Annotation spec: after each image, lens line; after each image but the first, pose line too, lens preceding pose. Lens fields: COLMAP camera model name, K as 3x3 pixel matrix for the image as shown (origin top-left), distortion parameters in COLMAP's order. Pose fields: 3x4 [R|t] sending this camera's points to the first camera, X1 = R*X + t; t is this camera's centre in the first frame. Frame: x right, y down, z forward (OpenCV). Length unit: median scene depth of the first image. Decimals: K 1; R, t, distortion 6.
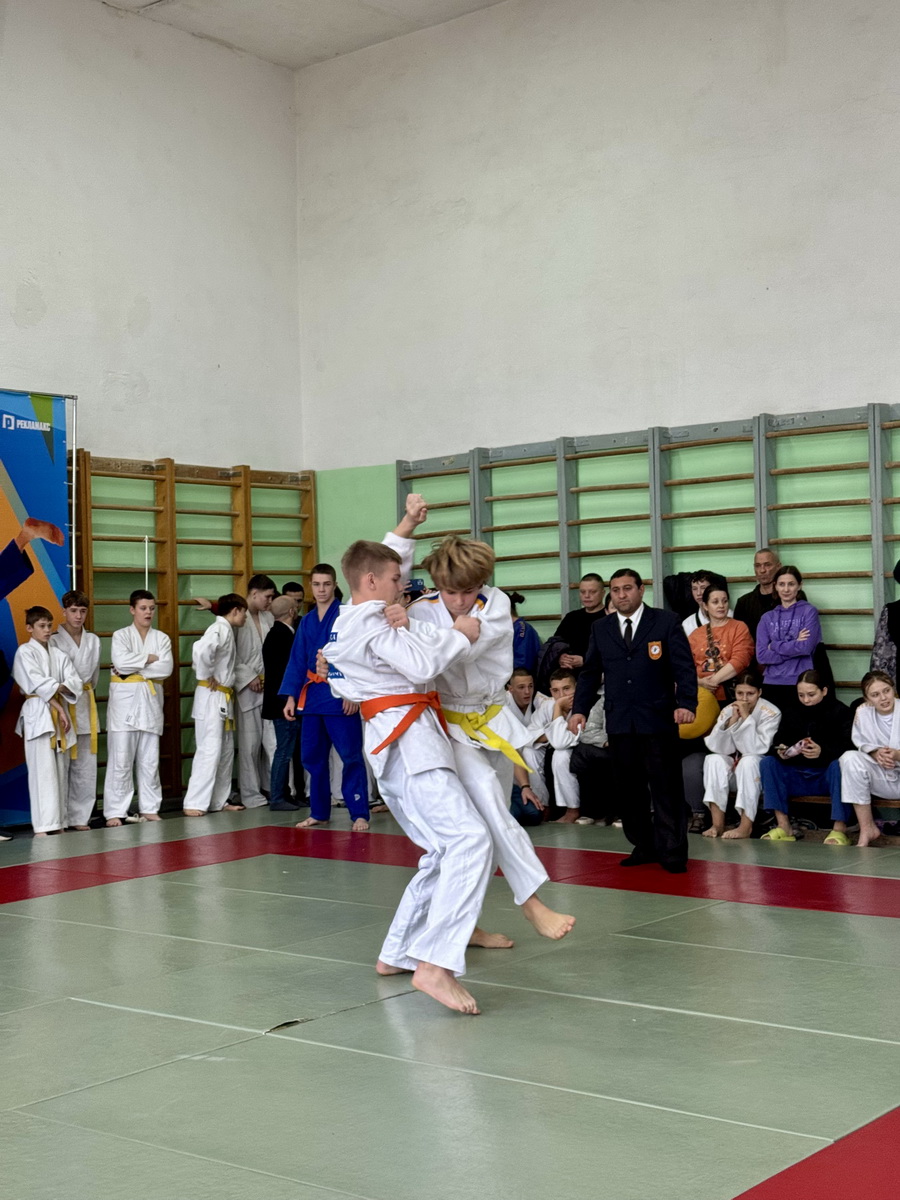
lens RADIAL K [[1713.1, 0, 432.8], [0, 1713.1, 615.5], [0, 0, 1]] dist [0.141698, 0.000000]
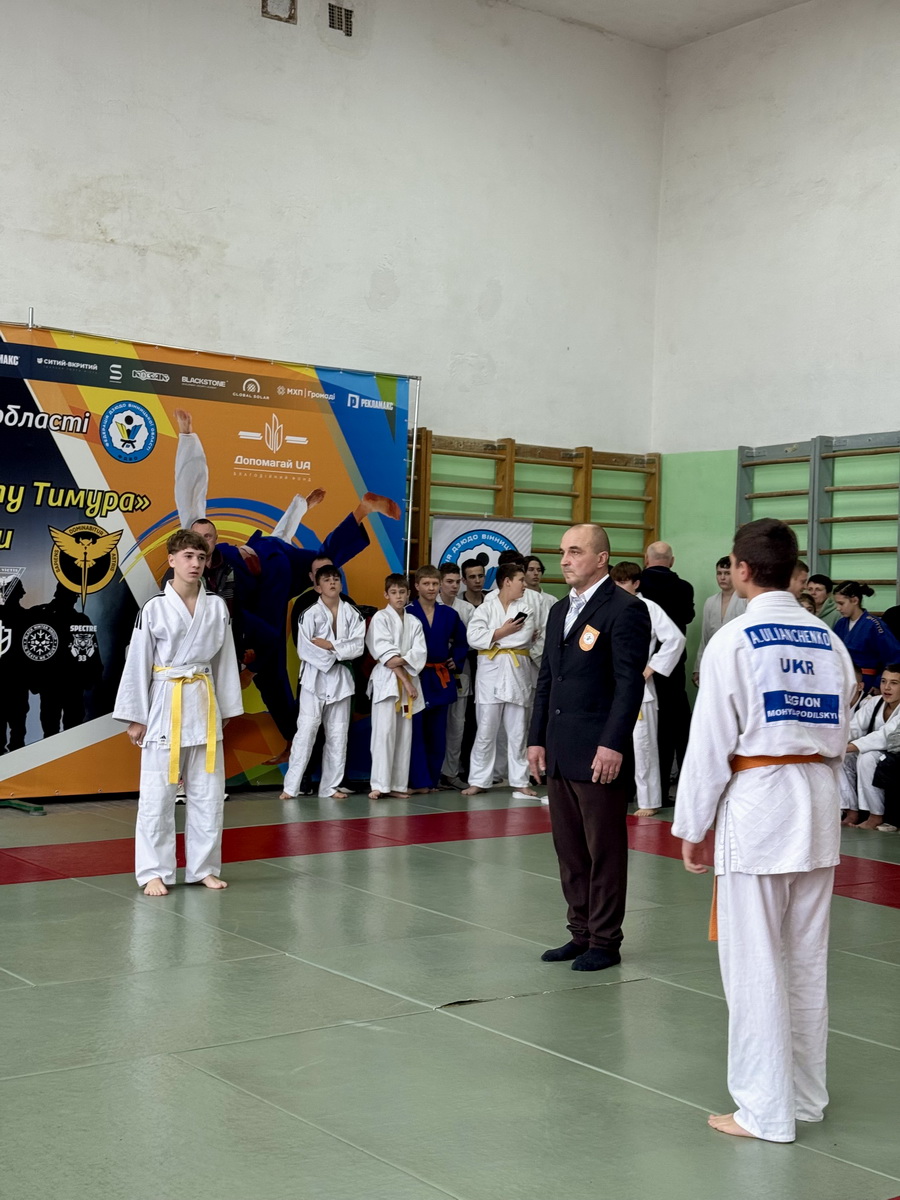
lens RADIAL K [[1713.1, 0, 447.9], [0, 1713.1, 607.5], [0, 0, 1]] dist [0.141698, 0.000000]
pose [[0.969707, 0.053846, -0.238264, 0.062887], [-0.051264, 0.998540, 0.017022, -0.006699], [0.238832, -0.004292, 0.971051, -0.001082]]
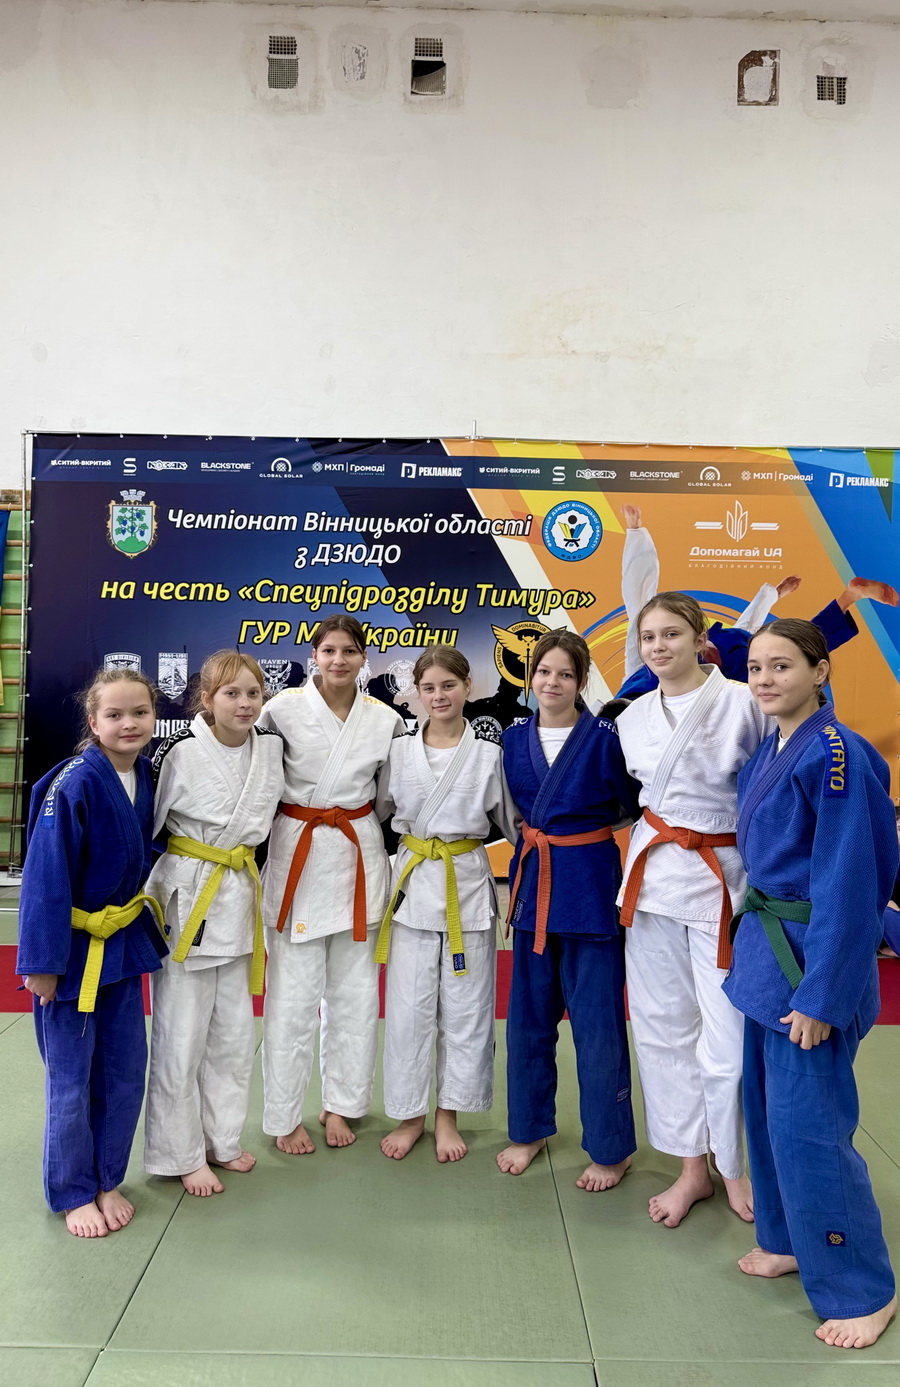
lens RADIAL K [[1008.6, 0, 456.7], [0, 1008.6, 695.4], [0, 0, 1]] dist [0.077844, -0.112366]
pose [[0.637291, 0.053189, -0.768785, 0.065247], [-0.032480, 0.998583, 0.042163, -0.006855], [0.769938, -0.001899, 0.638116, 0.441387]]
